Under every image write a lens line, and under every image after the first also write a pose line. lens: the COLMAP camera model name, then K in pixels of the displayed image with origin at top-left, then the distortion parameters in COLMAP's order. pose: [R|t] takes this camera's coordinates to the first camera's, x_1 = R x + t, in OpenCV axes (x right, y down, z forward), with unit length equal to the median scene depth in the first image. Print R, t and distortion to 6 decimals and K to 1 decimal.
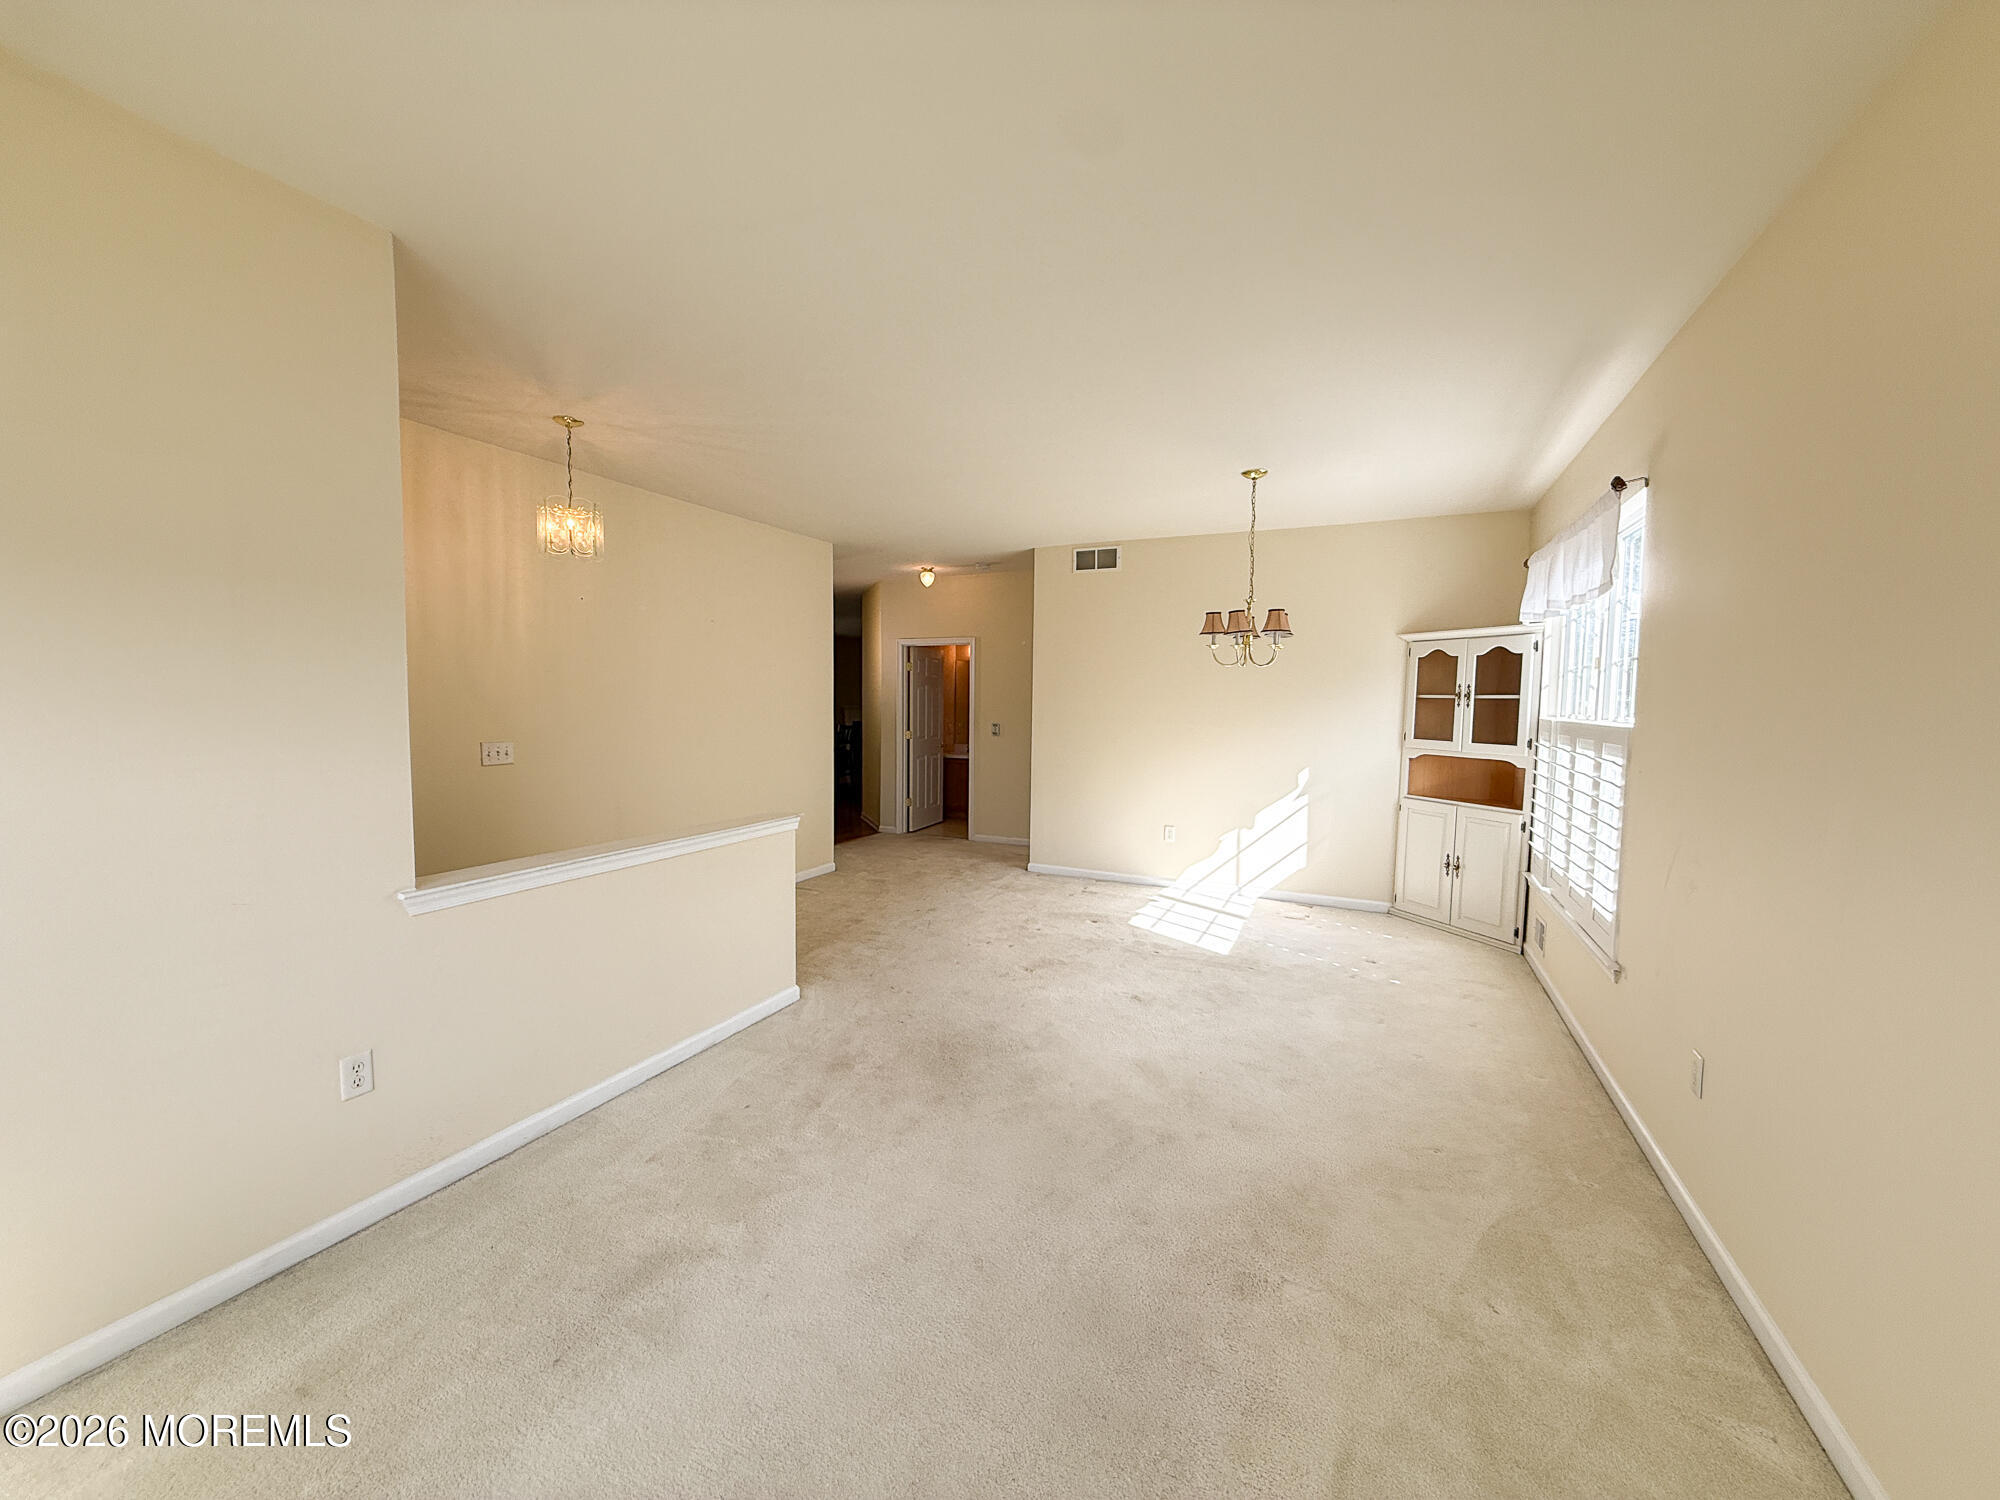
lens RADIAL K [[798.5, 0, 990.5], [0, 798.5, 751.0], [0, 0, 1]] dist [-0.000026, -0.000201]
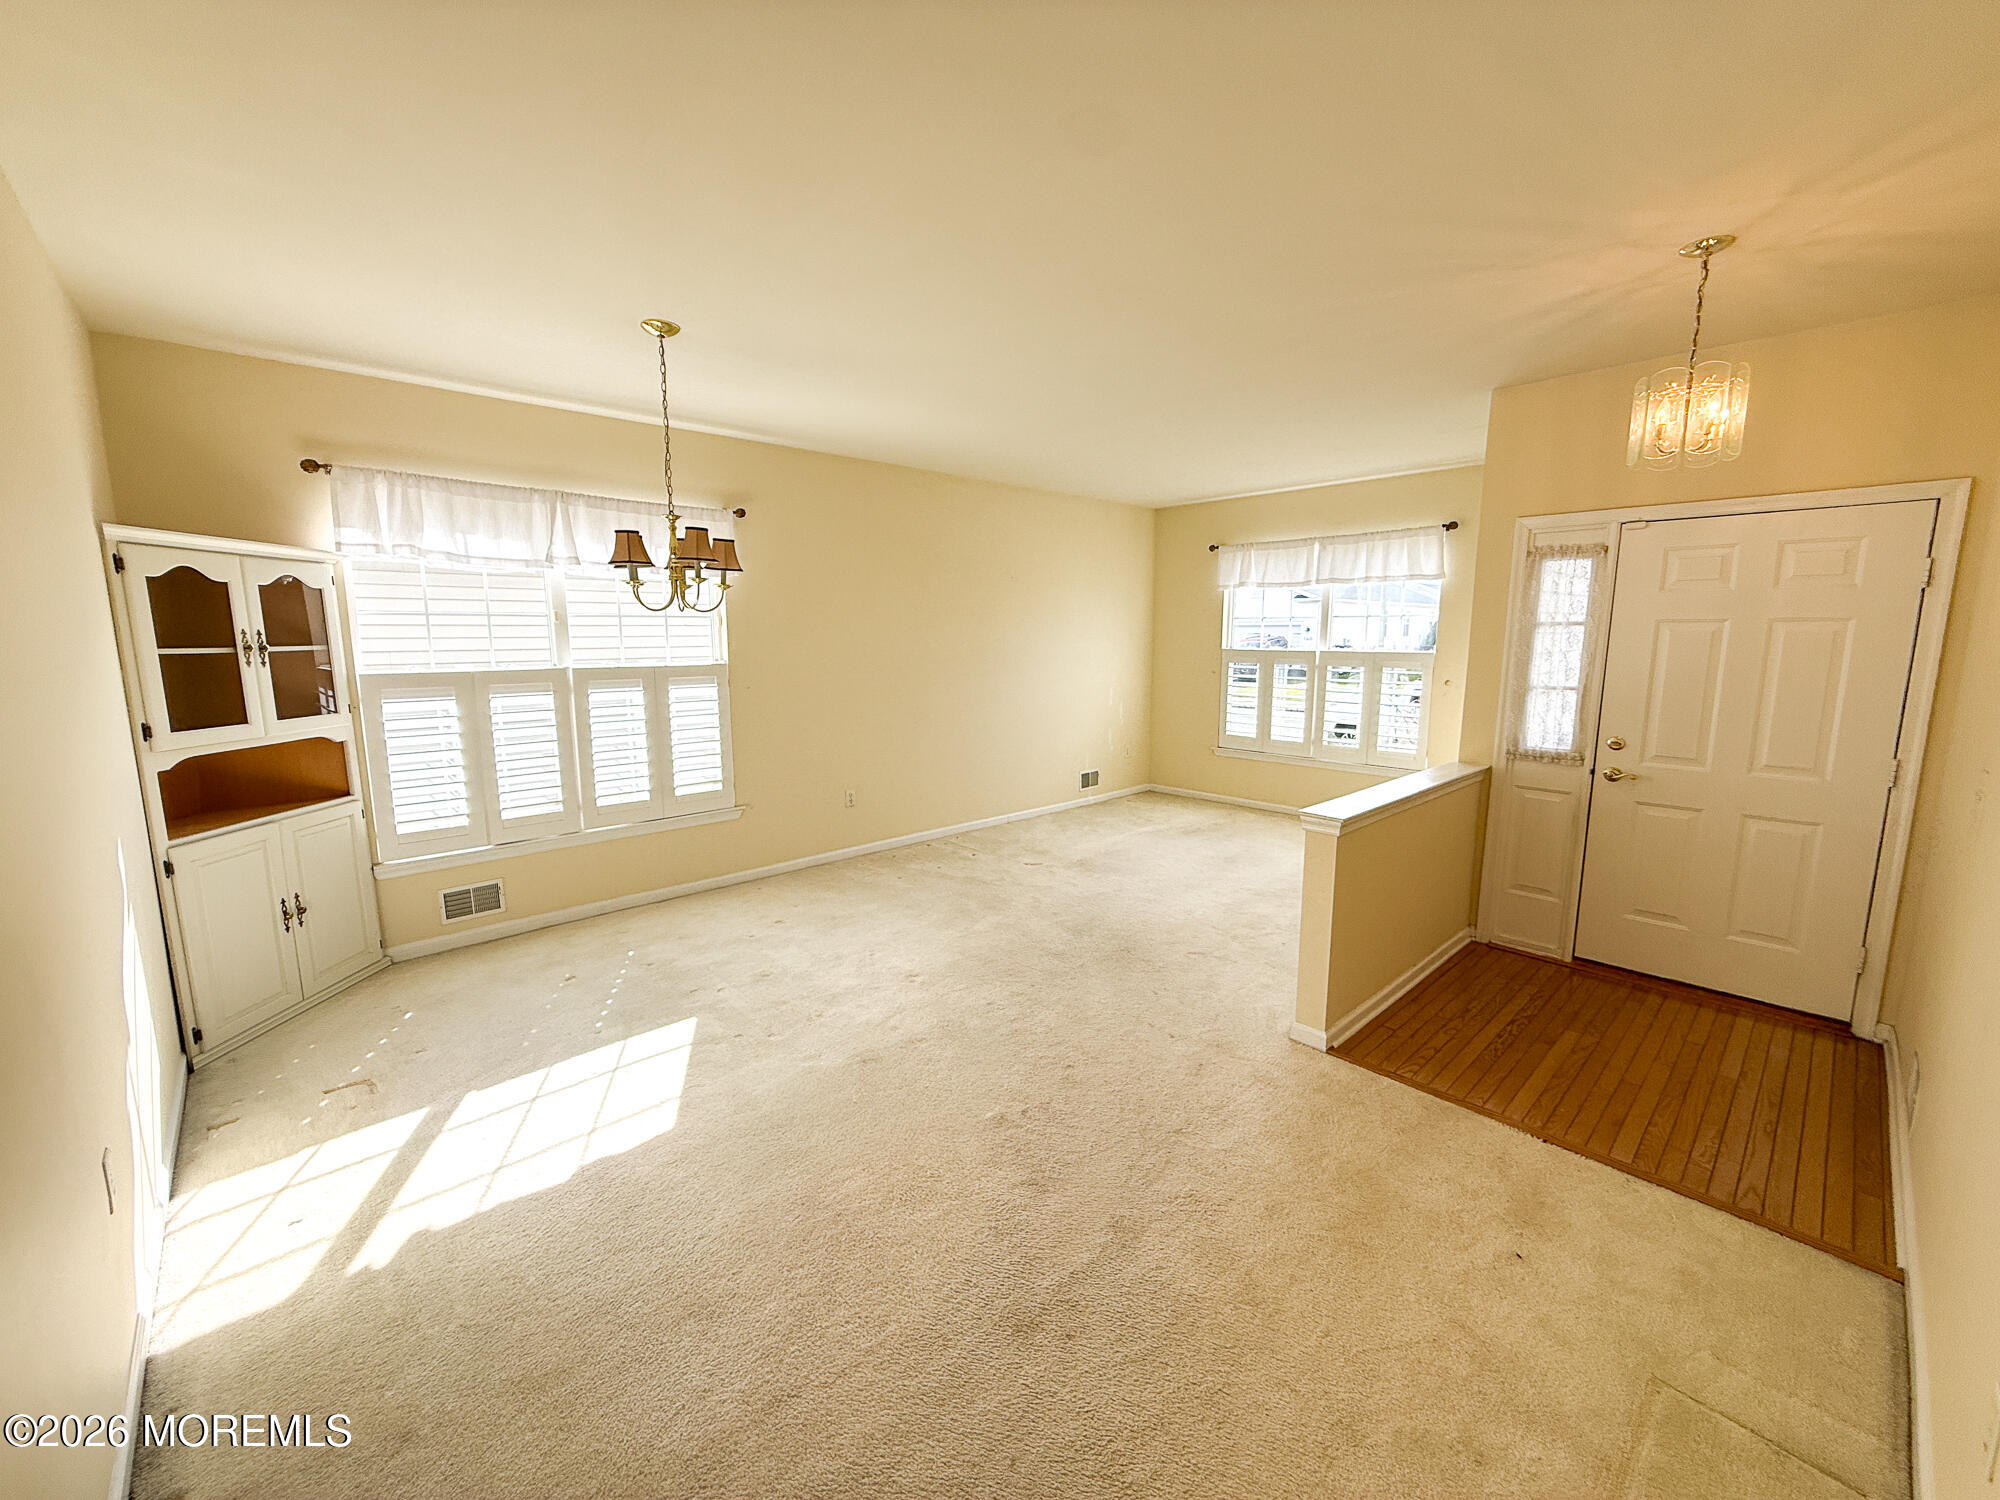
lens RADIAL K [[798.5, 0, 990.5], [0, 798.5, 751.0], [0, 0, 1]] dist [-0.000026, -0.000201]
pose [[-0.931628, -0.063057, 0.357902, -0.174736], [0.016464, 0.976497, 0.214901, -0.115282], [-0.363041, 0.206100, -0.908693, 1.371142]]
